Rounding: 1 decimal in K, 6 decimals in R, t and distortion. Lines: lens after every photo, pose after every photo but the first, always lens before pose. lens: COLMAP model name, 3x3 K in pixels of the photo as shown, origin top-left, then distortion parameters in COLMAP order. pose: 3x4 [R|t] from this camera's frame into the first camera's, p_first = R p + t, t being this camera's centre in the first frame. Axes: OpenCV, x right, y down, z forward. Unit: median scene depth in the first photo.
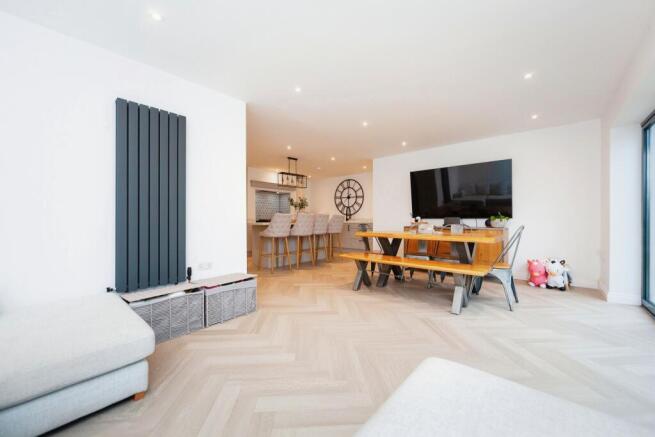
lens RADIAL K [[254.6, 0, 327.5], [0, 254.6, 218.5], [0, 0, 1]] dist [0.000151, -0.000002]
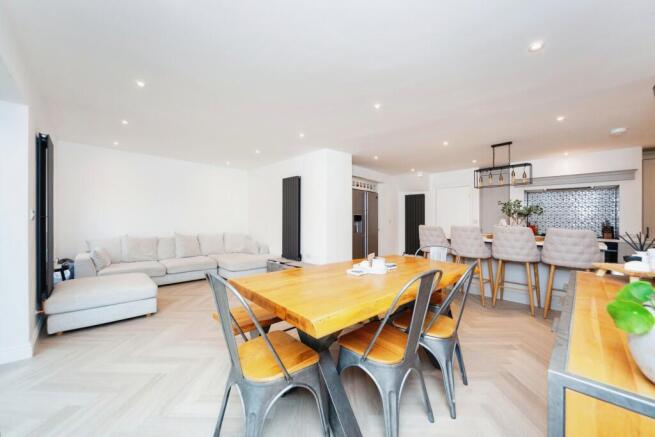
lens RADIAL K [[252.6, 0, 325.8], [0, 252.6, 225.4], [0, 0, 1]] dist [0.000409, 0.000022]
pose [[-0.071329, 0.004191, -0.997444, 0.412322], [-0.015382, 0.999868, 0.005301, -0.010942], [0.997334, 0.015721, -0.071255, 0.428258]]
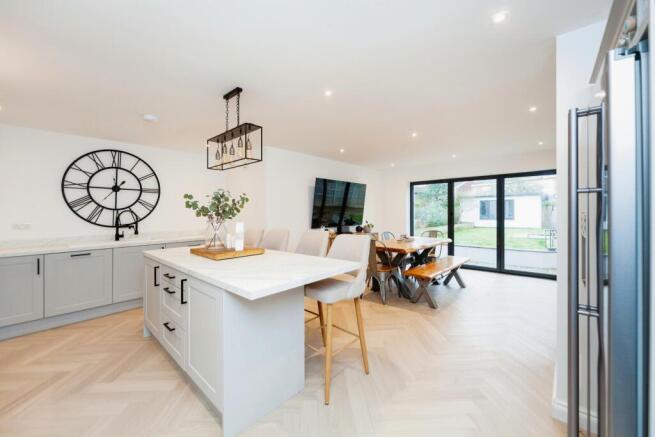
lens RADIAL K [[253.6, 0, 323.5], [0, 253.6, 211.9], [0, 0, 1]] dist [-0.001127, -0.000092]
pose [[0.011284, 0.003928, 0.999929, -0.386825], [0.008012, 0.999960, -0.004018, -0.036742], [-0.999904, 0.008056, 0.011252, 0.635764]]
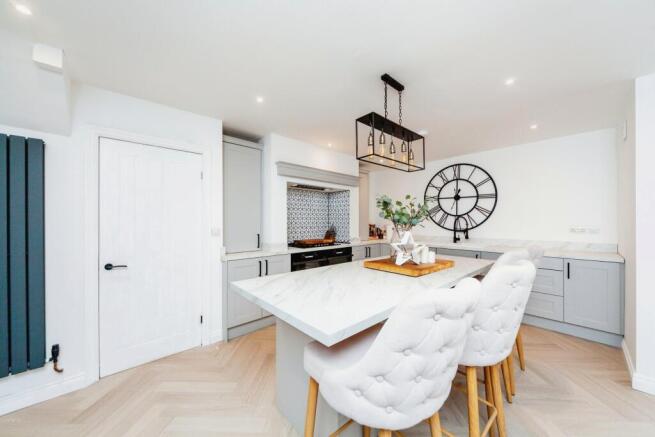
lens RADIAL K [[236.2, 0, 327.5], [0, 236.2, 218.5], [0, 0, 1]] dist [0.000542, 0.000020]
pose [[0.995045, 0.000420, -0.099426, -0.142723], [-0.001098, 0.999977, -0.006763, -0.036554], [0.099421, 0.006838, 0.995022, 0.494914]]
